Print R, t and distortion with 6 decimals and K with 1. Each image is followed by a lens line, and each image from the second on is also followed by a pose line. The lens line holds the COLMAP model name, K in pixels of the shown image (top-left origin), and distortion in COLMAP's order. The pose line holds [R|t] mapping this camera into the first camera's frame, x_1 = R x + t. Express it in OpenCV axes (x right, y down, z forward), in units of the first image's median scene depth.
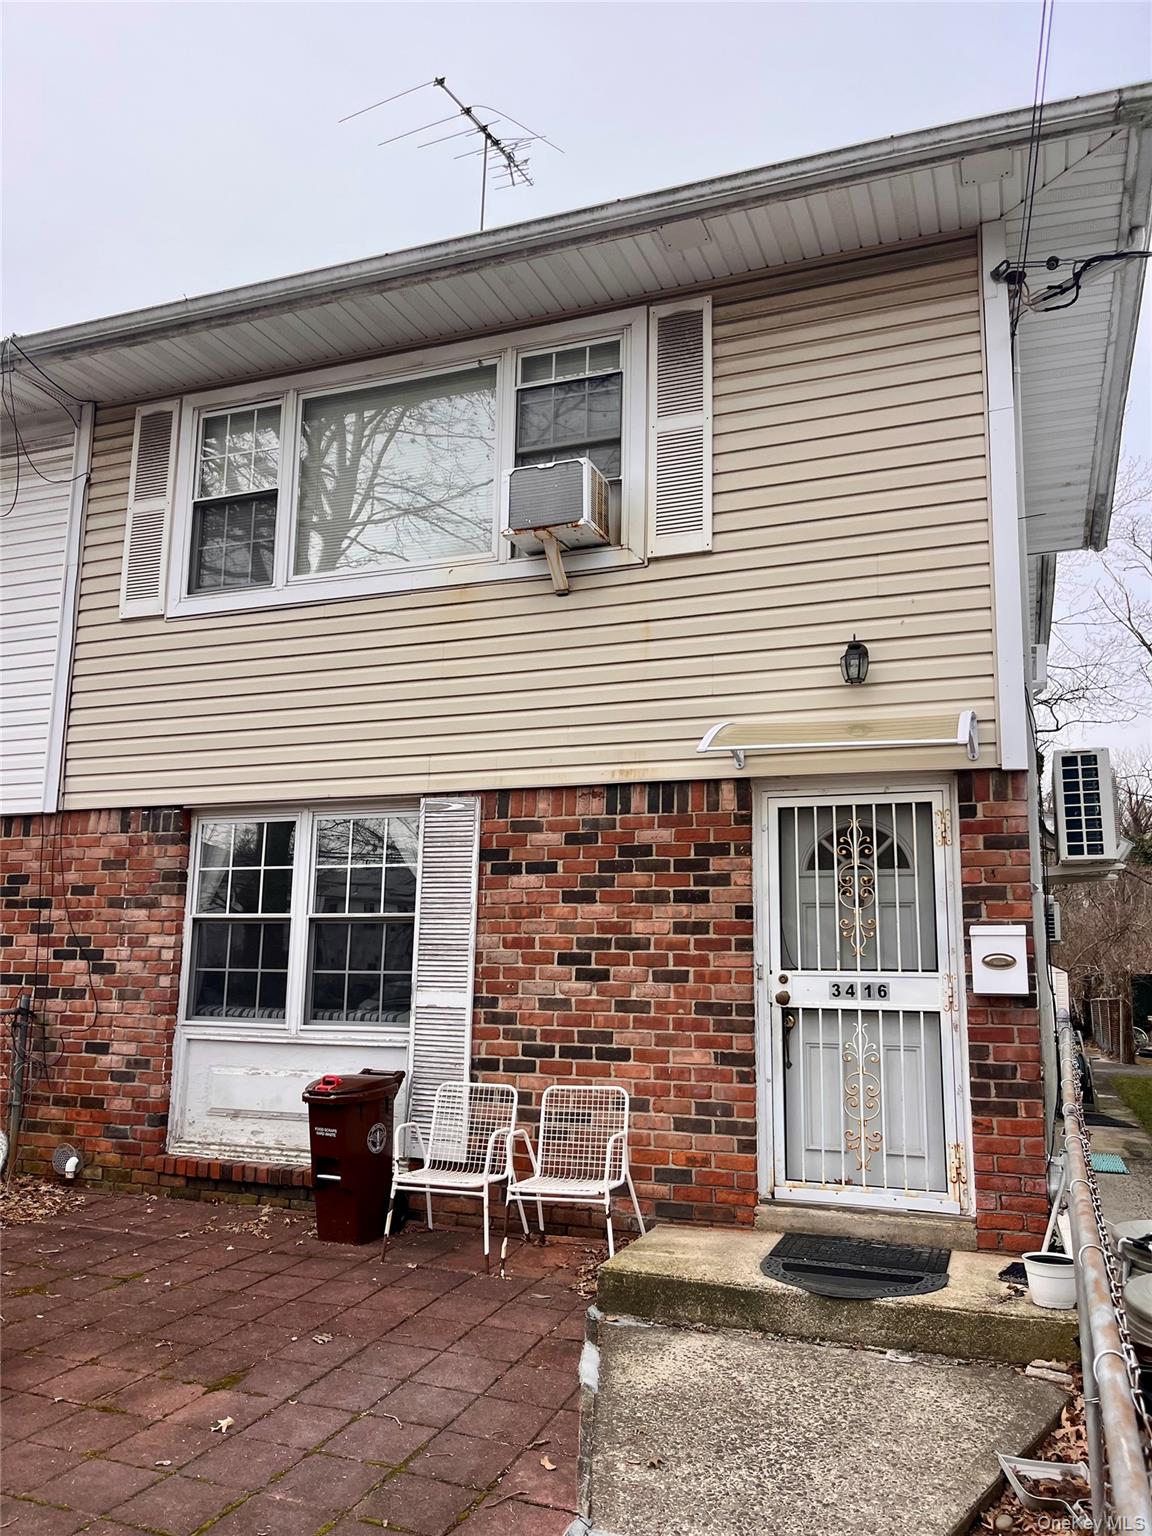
lens RADIAL K [[1148.7, 0, 568.6], [0, 1148.7, 765.3], [0, 0, 1]] dist [0.102120, -0.144542]
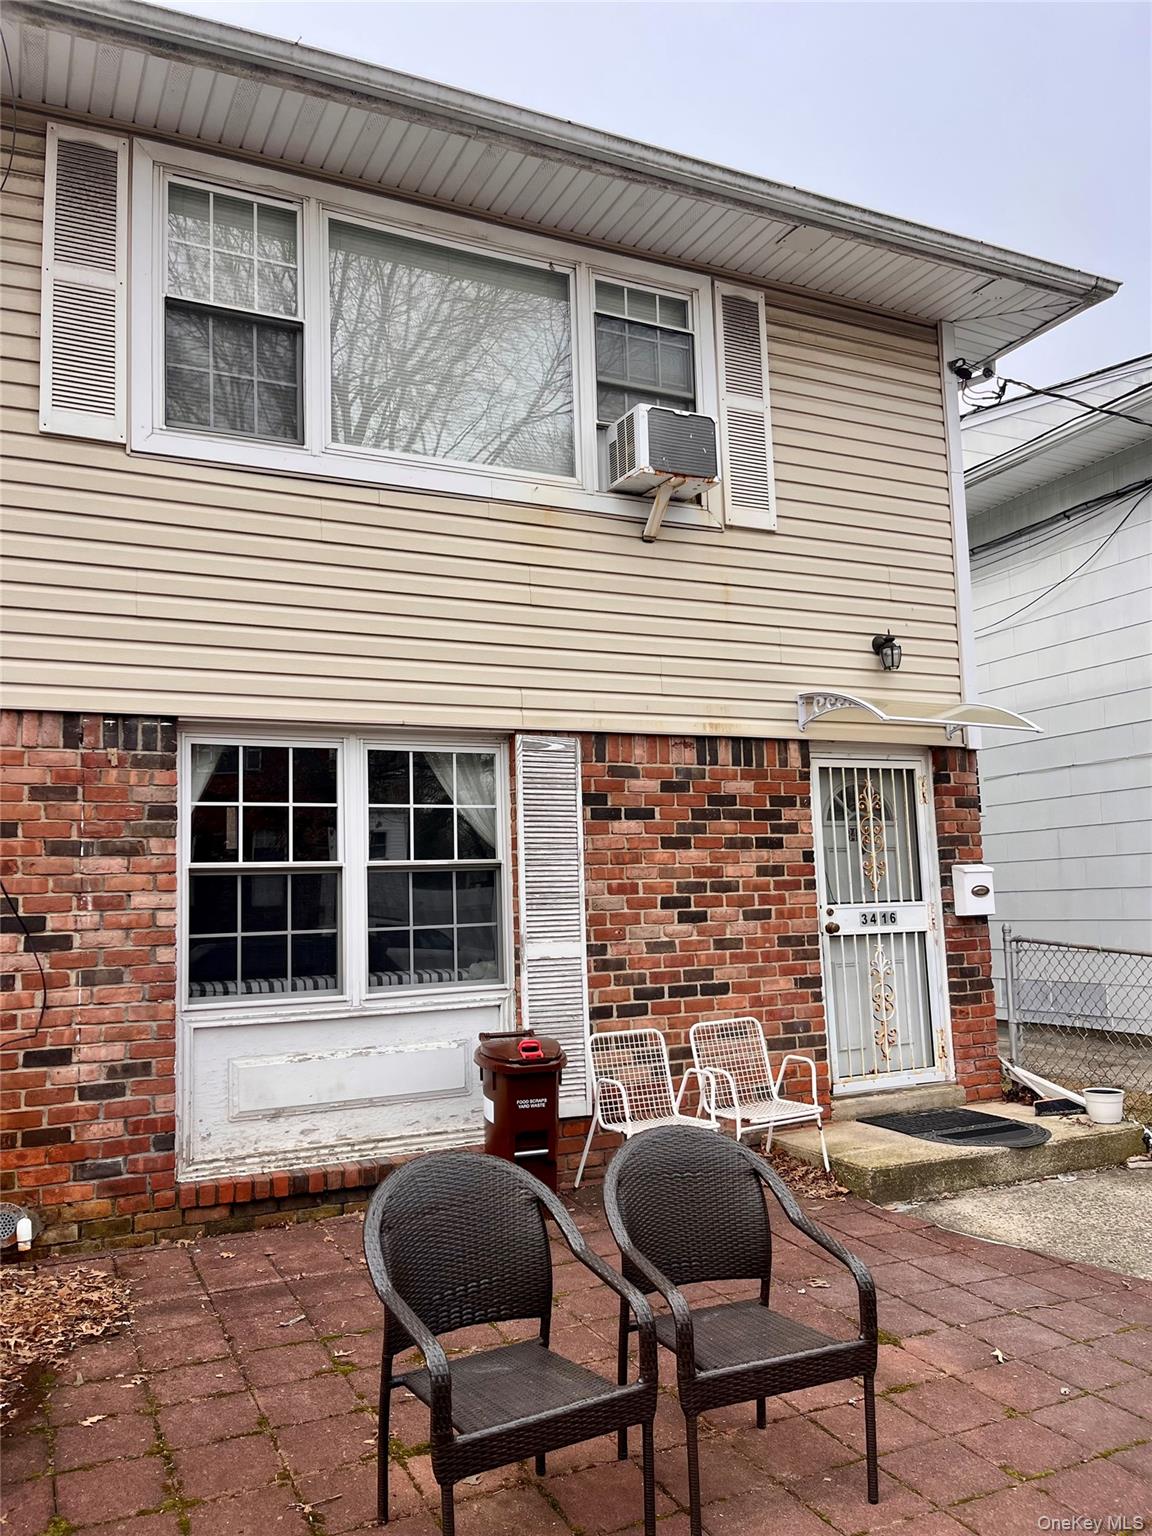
lens RADIAL K [[1148.7, 0, 568.6], [0, 1148.7, 765.3], [0, 0, 1]] dist [0.102120, -0.144542]
pose [[0.688117, 0.048169, 0.723999, -0.804242], [-0.088032, 0.995966, 0.017406, 0.035450], [-0.720240, -0.075713, 0.689581, 0.361372]]
